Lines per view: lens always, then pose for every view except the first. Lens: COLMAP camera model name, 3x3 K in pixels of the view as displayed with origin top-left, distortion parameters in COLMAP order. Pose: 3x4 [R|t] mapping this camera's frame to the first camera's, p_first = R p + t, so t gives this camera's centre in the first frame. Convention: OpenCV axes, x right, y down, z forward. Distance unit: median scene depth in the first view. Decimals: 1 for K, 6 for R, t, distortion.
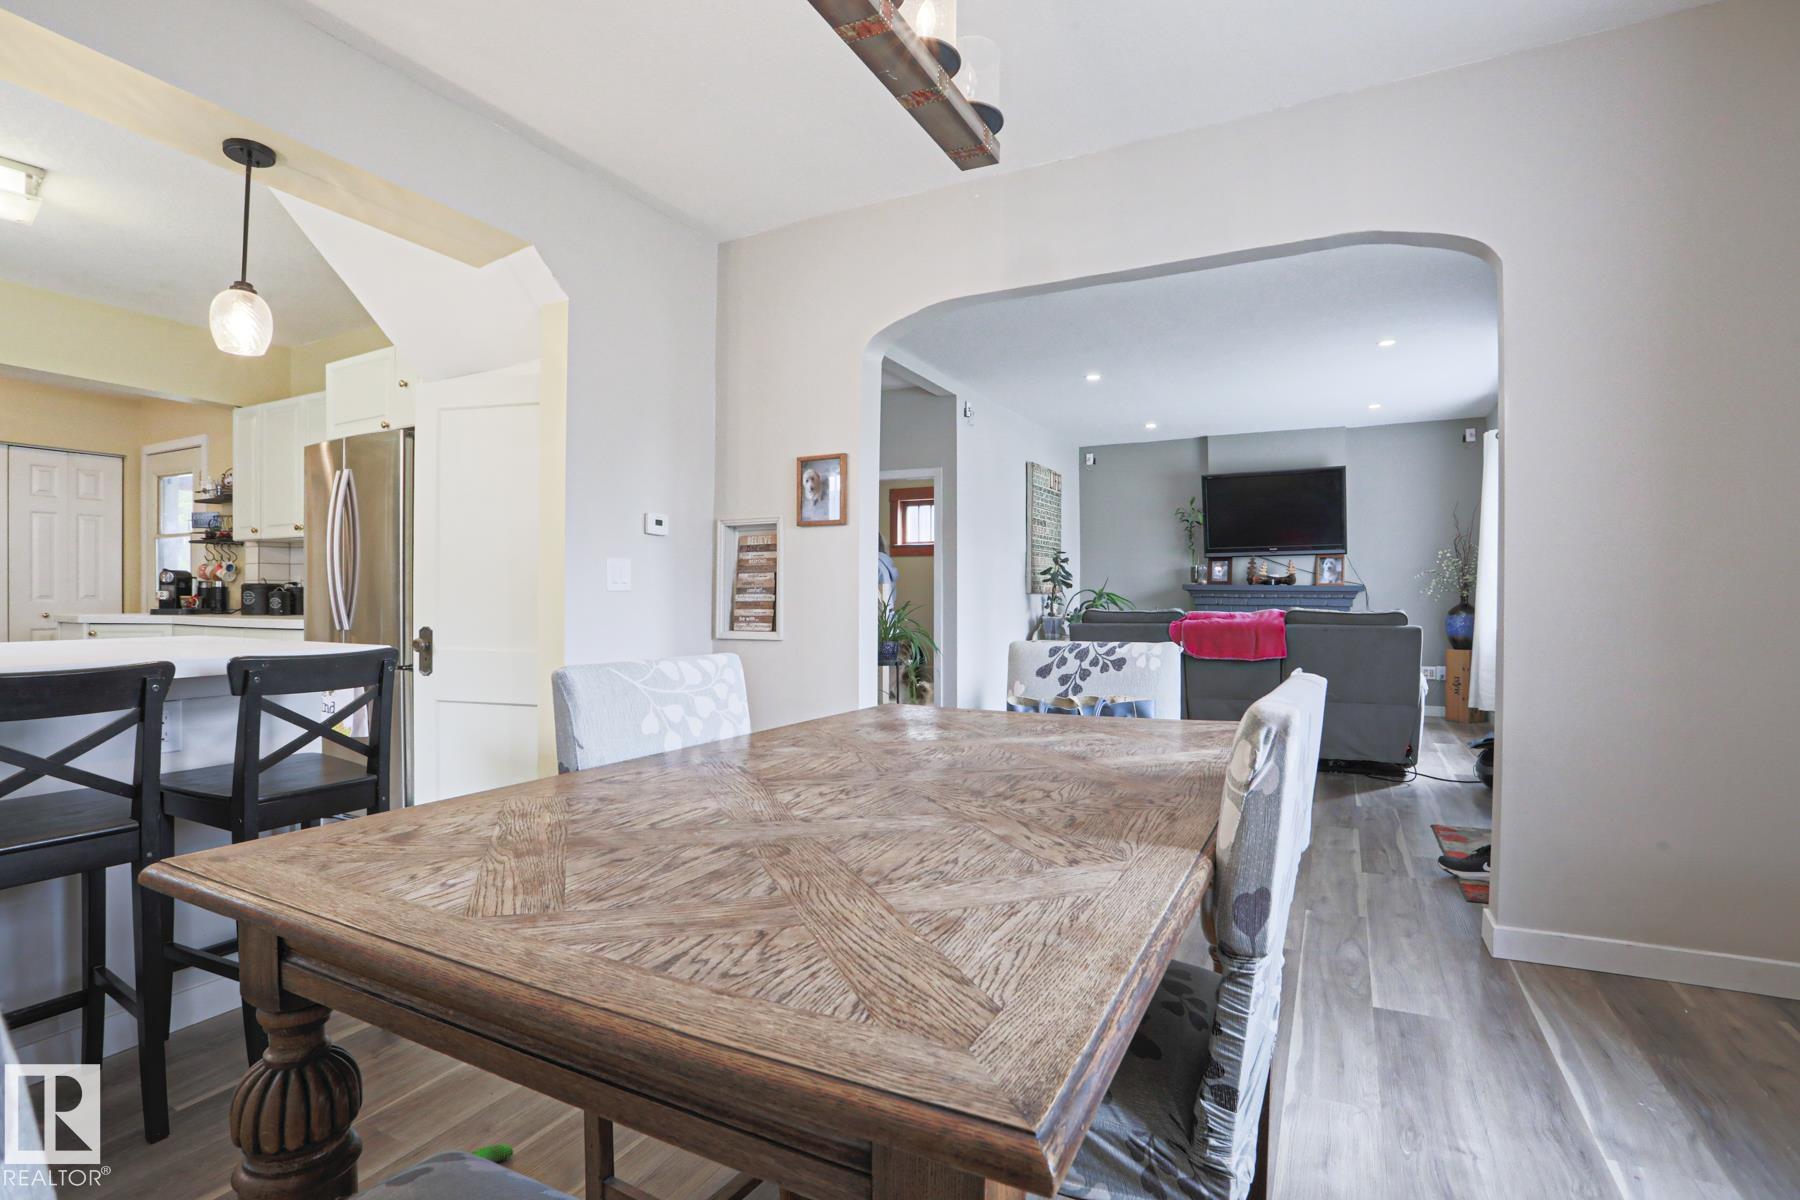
lens RADIAL K [[873.0, 0, 892.6], [0, 873.0, 597.4], [0, 0, 1]] dist [-0.067753, 0.027503]
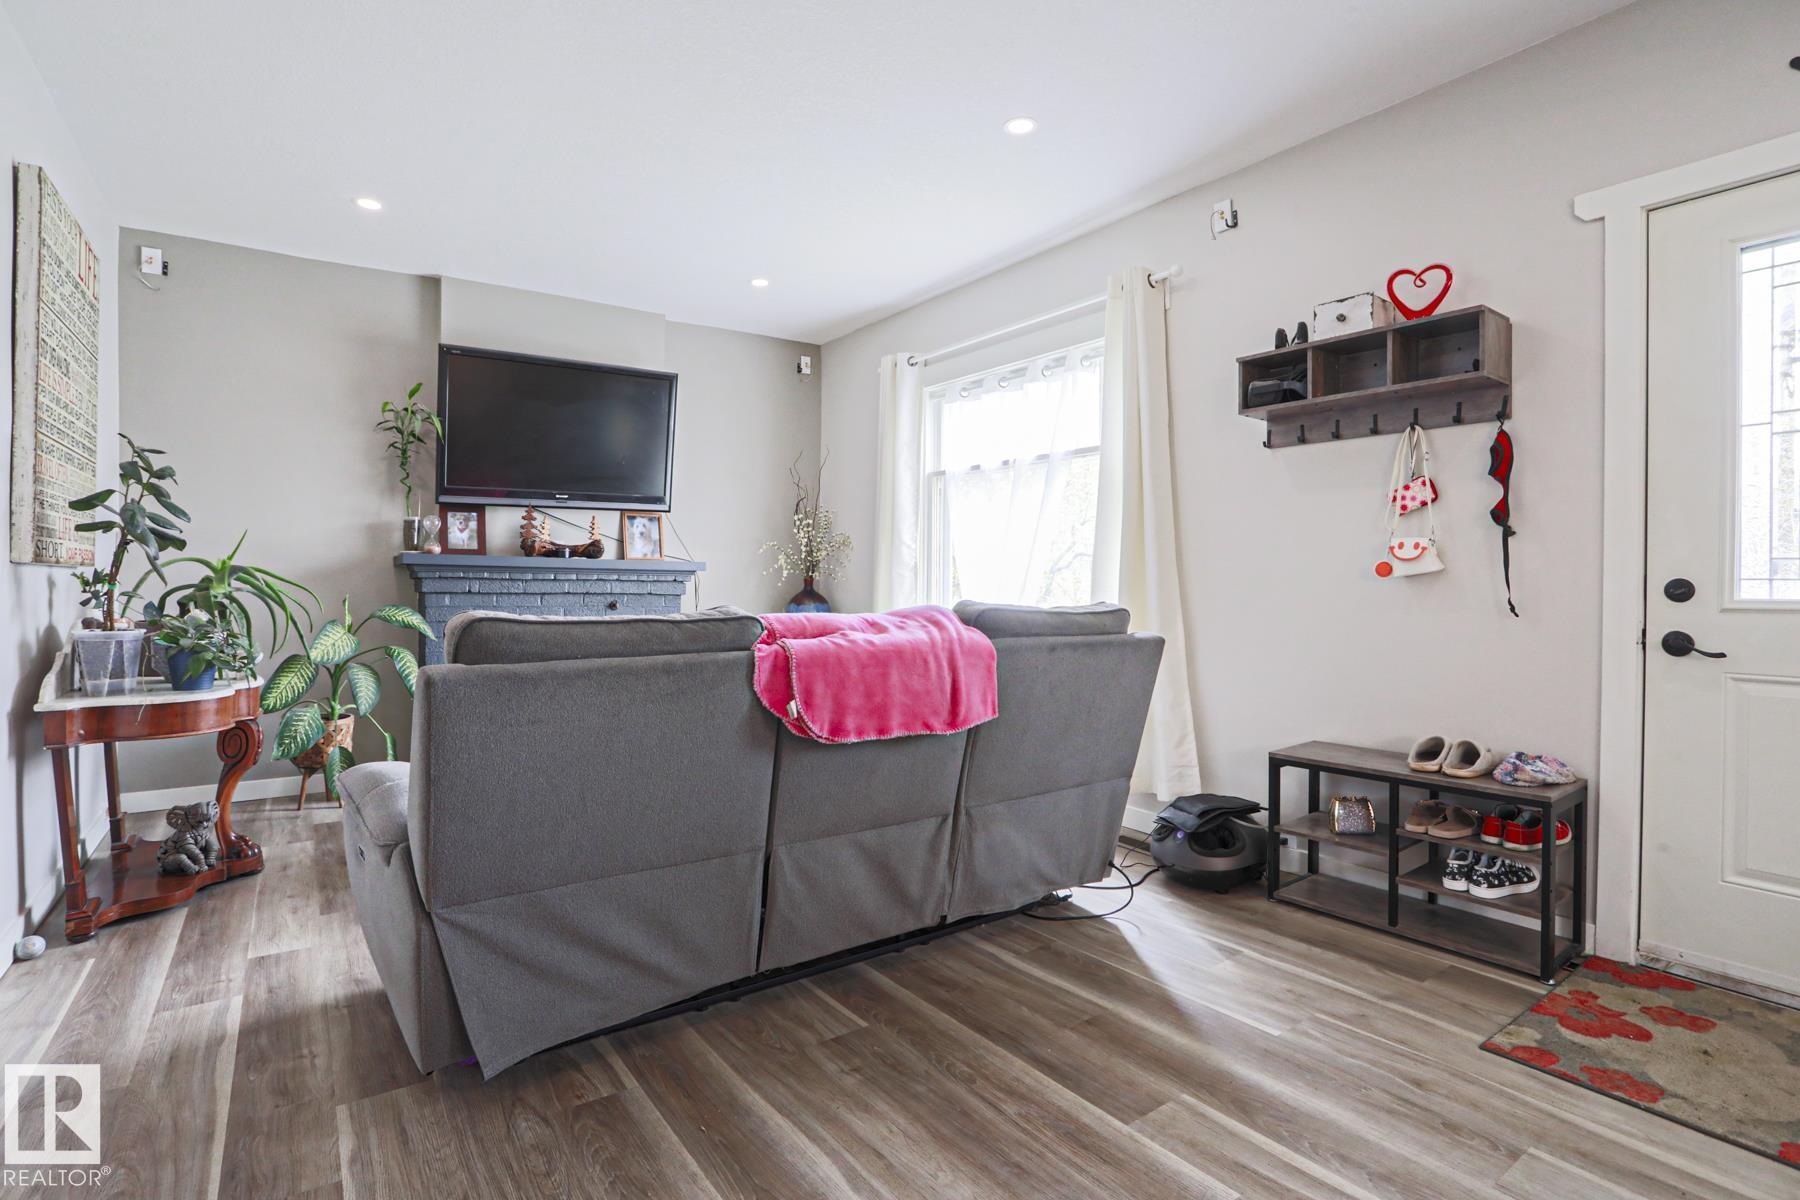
lens RADIAL K [[873.0, 0, 892.6], [0, 873.0, 597.4], [0, 0, 1]] dist [-0.067753, 0.027503]
pose [[0.466824, -0.013657, 0.884245, 0.029327], [-0.004610, 0.999830, 0.017876, 0.000688], [-0.884338, -0.012421, 0.466681, 0.533947]]
